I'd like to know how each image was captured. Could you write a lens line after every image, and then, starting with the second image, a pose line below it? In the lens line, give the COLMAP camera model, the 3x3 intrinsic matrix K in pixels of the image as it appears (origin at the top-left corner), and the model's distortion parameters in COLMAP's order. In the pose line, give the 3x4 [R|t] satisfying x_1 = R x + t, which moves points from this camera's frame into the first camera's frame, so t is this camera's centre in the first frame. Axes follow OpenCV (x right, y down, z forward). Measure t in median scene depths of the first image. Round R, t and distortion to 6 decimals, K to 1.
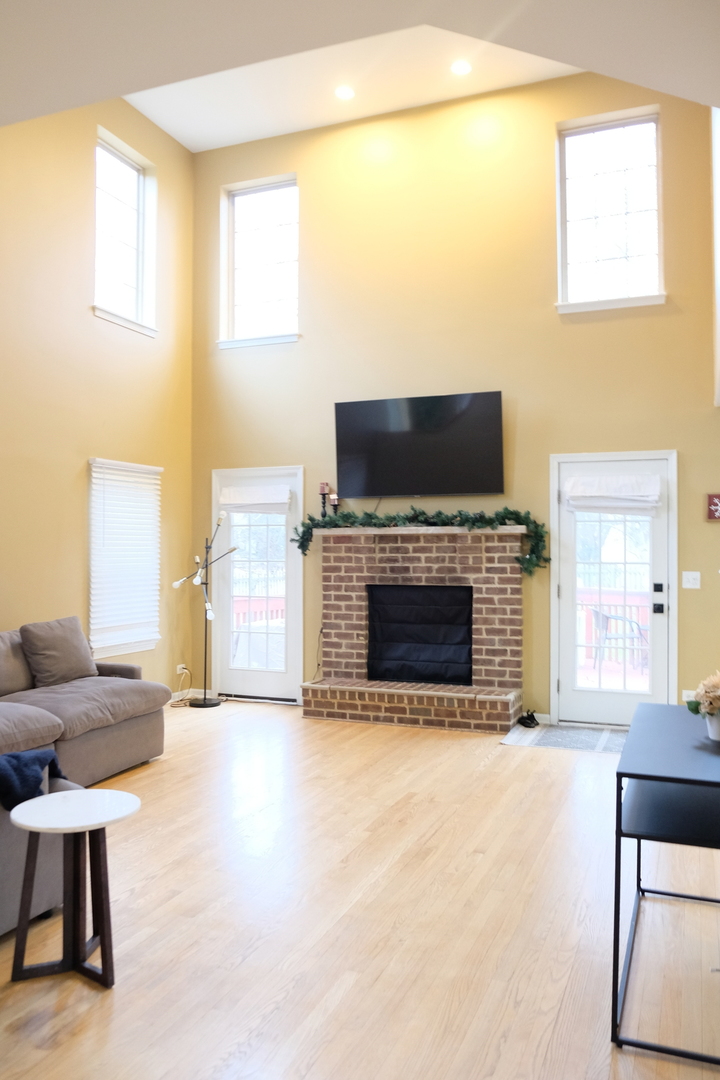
lens RADIAL K [[834.4, 0, 359.7], [0, 834.4, 533.0], [0, 0, 1]] dist [-0.025262, 0.040375]
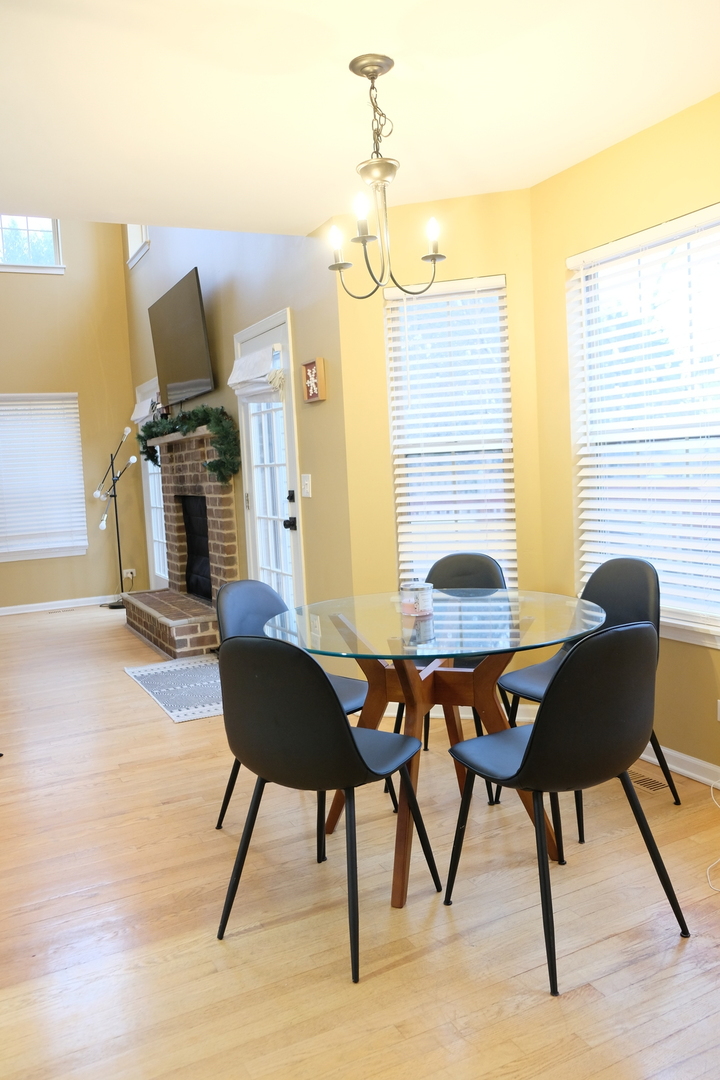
lens RADIAL K [[834.4, 0, 363.4], [0, 834.4, 535.2], [0, 0, 1]] dist [-0.025262, 0.040375]
pose [[0.745355, 0.013256, -0.666536, 0.841605], [0.075727, 0.991648, 0.104403, 0.024400], [0.662353, -0.128292, 0.738126, 0.443744]]
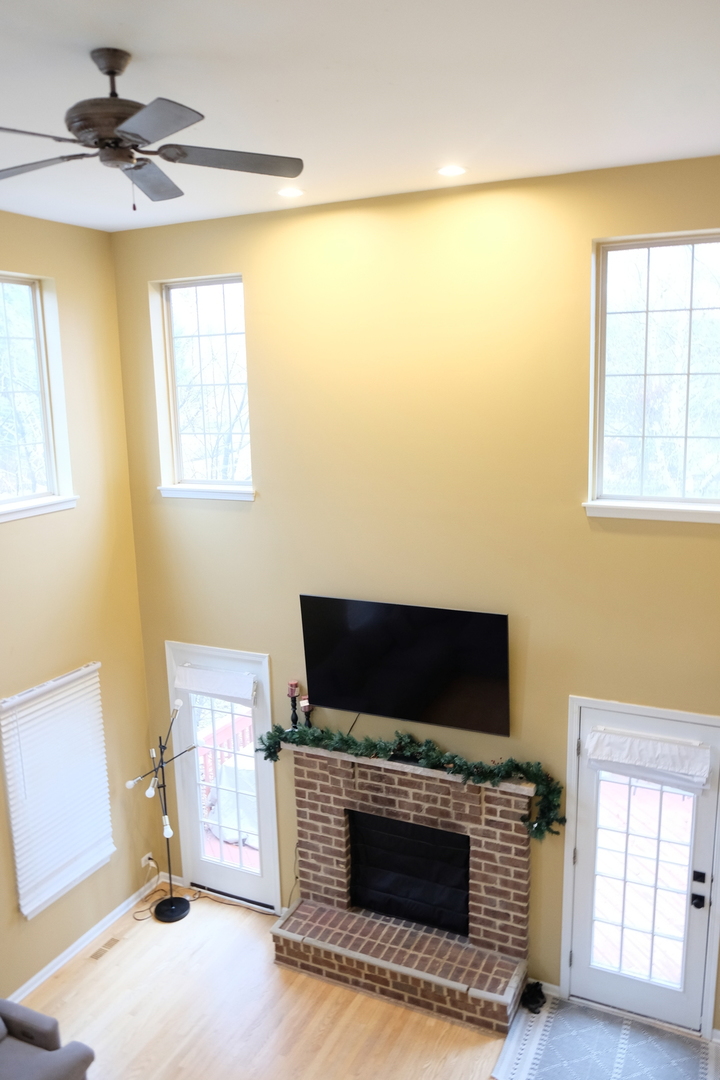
lens RADIAL K [[834.4, 0, 360.7], [0, 834.4, 543.2], [0, 0, 1]] dist [-0.025262, 0.040375]
pose [[0.997777, -0.011763, -0.065592, 0.083959], [0.025778, 0.975801, 0.217138, -0.394405], [0.061450, -0.218346, 0.973935, 0.252796]]
